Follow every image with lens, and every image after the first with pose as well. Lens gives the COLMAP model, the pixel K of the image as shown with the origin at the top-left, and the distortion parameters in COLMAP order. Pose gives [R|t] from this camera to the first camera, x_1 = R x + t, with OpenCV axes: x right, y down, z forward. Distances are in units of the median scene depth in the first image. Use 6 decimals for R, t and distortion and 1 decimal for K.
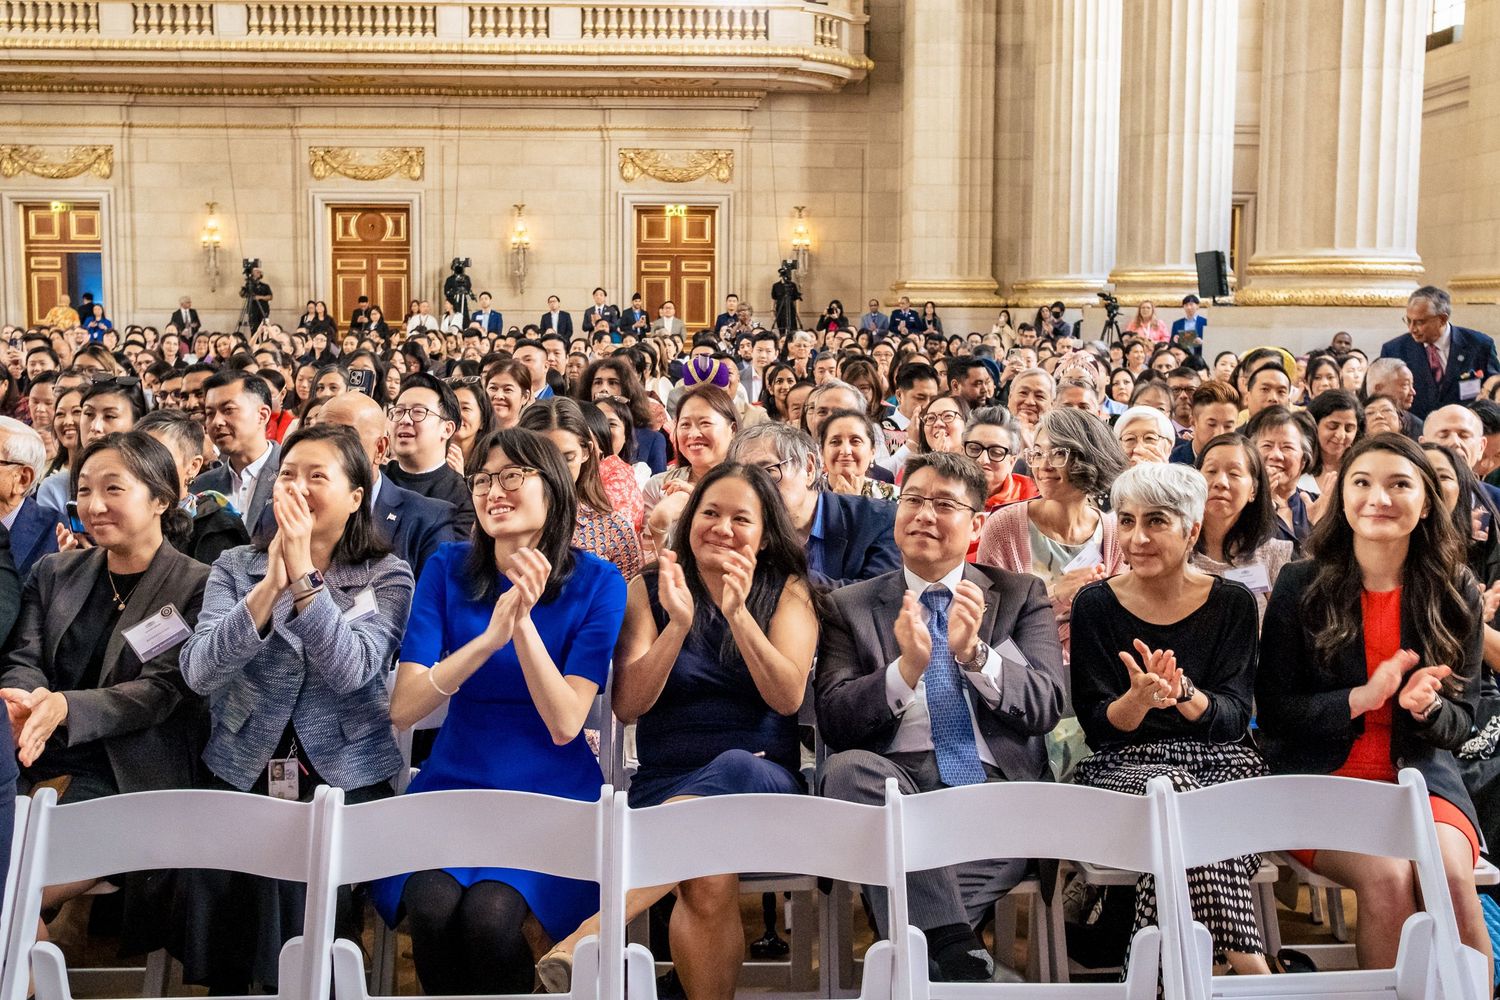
lens RADIAL K [[1567.3, 0, 745.0], [0, 1567.3, 465.2], [0, 0, 1]] dist [-0.082959, 0.188878]
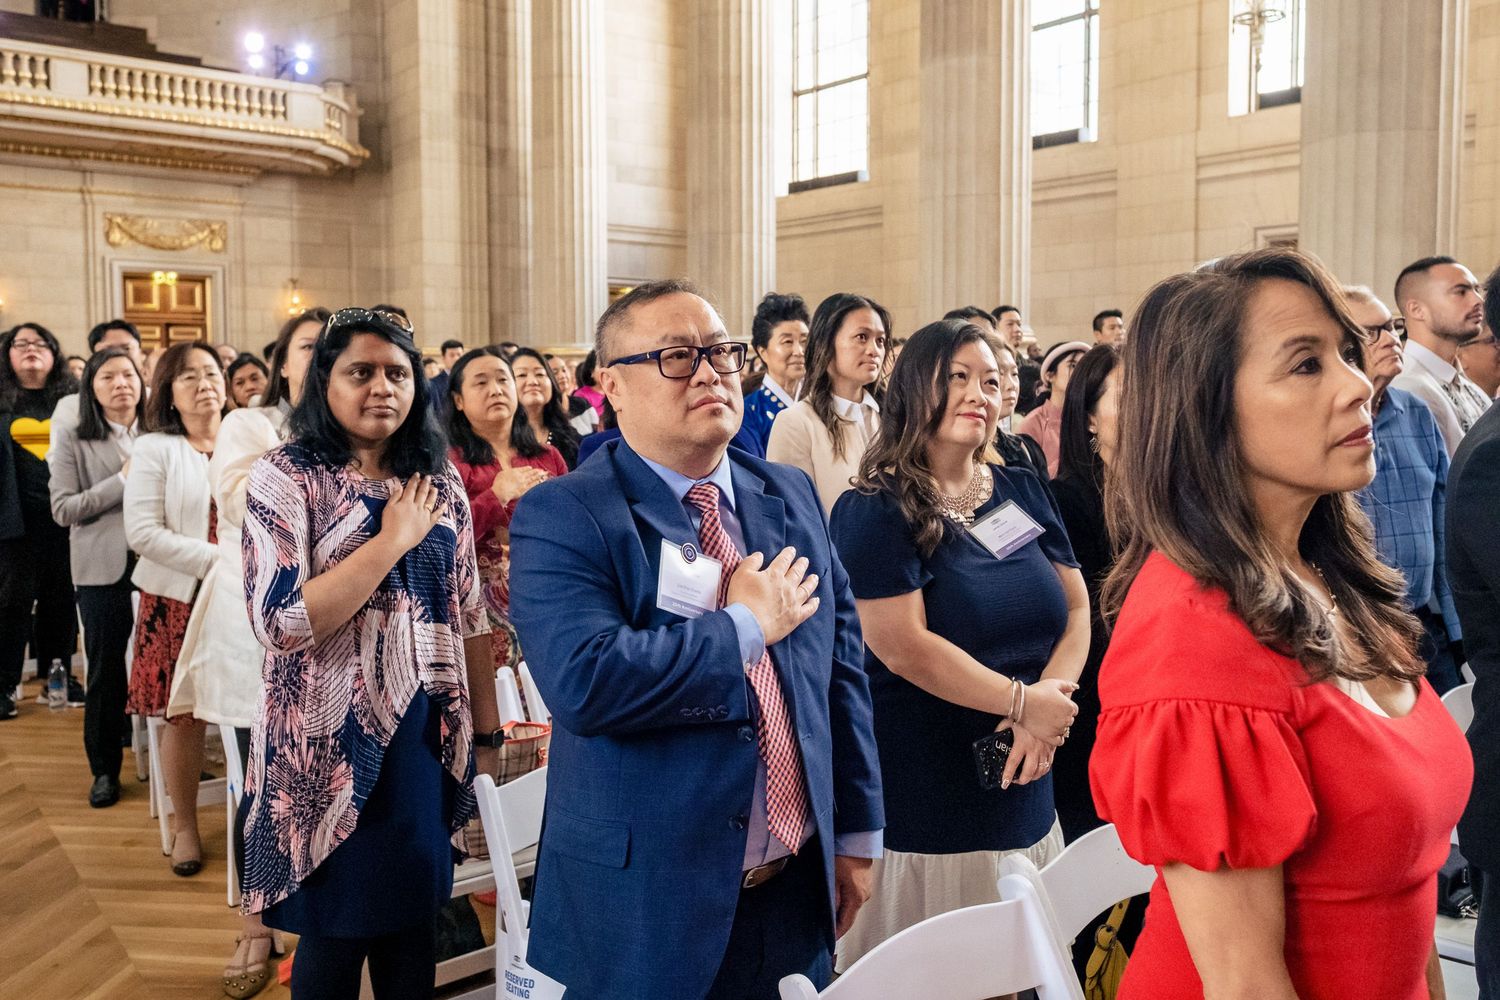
lens RADIAL K [[1210.3, 0, 779.6], [0, 1210.3, 454.6], [0, 0, 1]] dist [-0.011108, 0.001049]
pose [[0.785617, -0.048054, 0.616844, -0.225715], [0.067662, 0.997673, -0.008452, -0.015352], [-0.615002, 0.048377, 0.787040, 0.148173]]
